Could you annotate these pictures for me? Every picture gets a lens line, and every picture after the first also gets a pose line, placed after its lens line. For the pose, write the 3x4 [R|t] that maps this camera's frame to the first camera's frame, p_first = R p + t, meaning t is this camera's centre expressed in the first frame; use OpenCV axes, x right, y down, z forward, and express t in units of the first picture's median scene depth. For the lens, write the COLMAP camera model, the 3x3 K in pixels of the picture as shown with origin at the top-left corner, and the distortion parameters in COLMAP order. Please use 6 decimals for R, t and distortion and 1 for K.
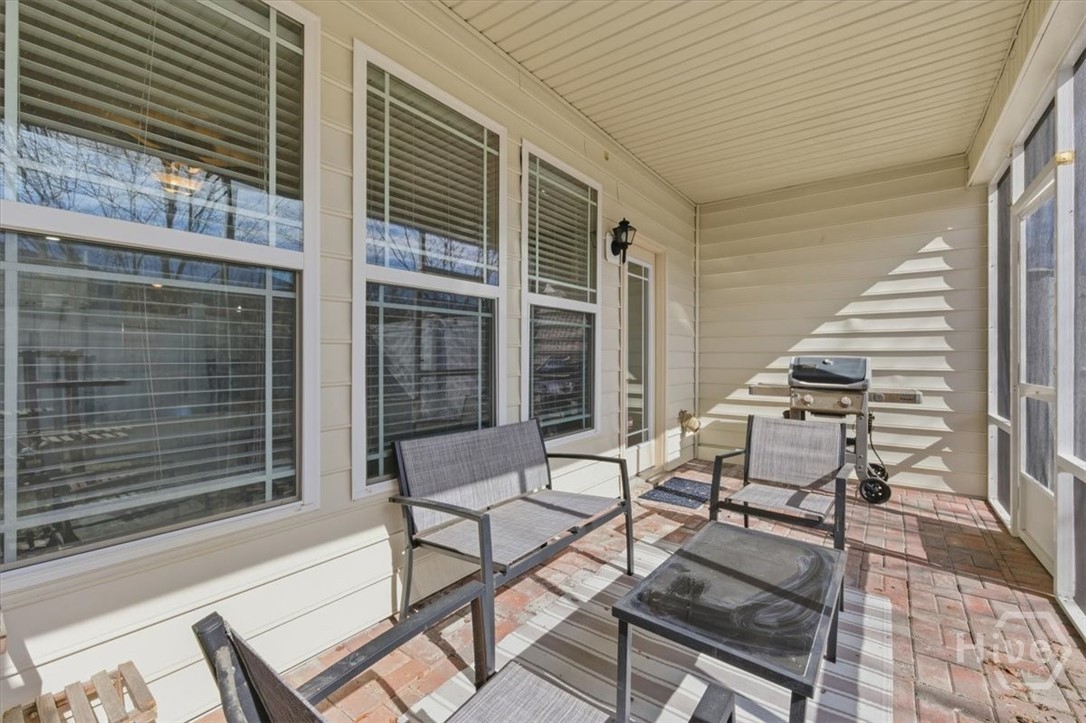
lens RADIAL K [[458.0, 0, 544.1], [0, 458.0, 354.4], [0, 0, 1]] dist [0.003137, -0.000007]
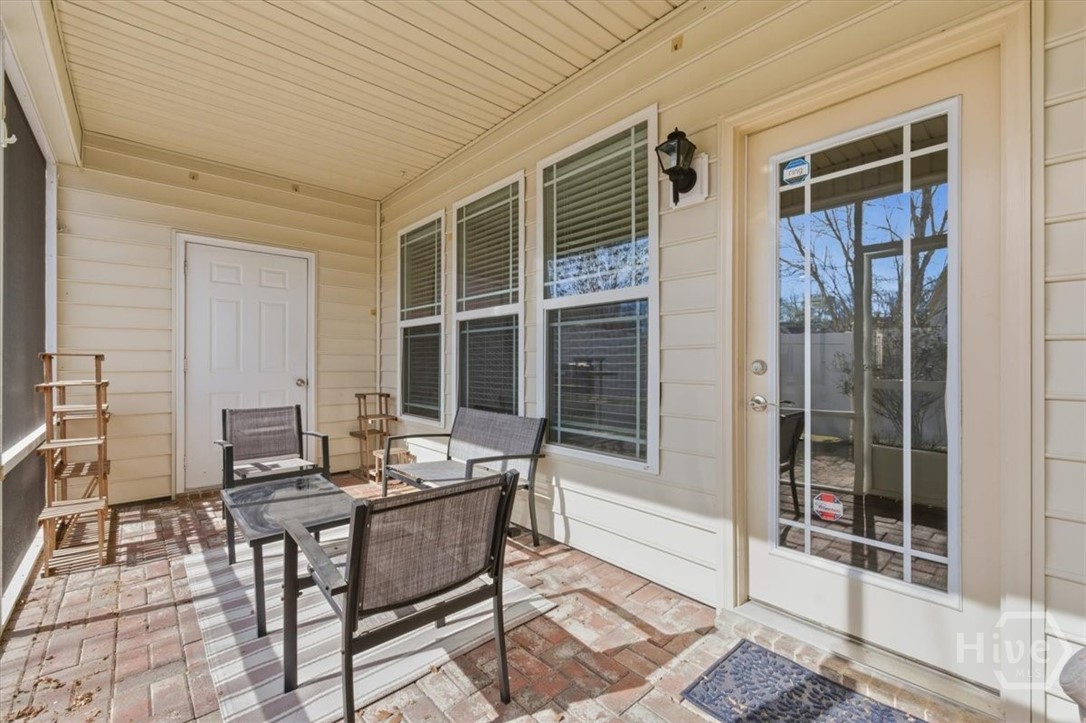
lens RADIAL K [[458.0, 0, 548.3], [0, 458.0, 366.0], [0, 0, 1]] dist [0.003137, -0.000007]
pose [[-0.189945, -0.002793, -0.981791, 1.395981], [-0.010629, 0.999943, -0.000788, 0.029066], [0.981737, 0.010286, -0.189964, 1.673849]]
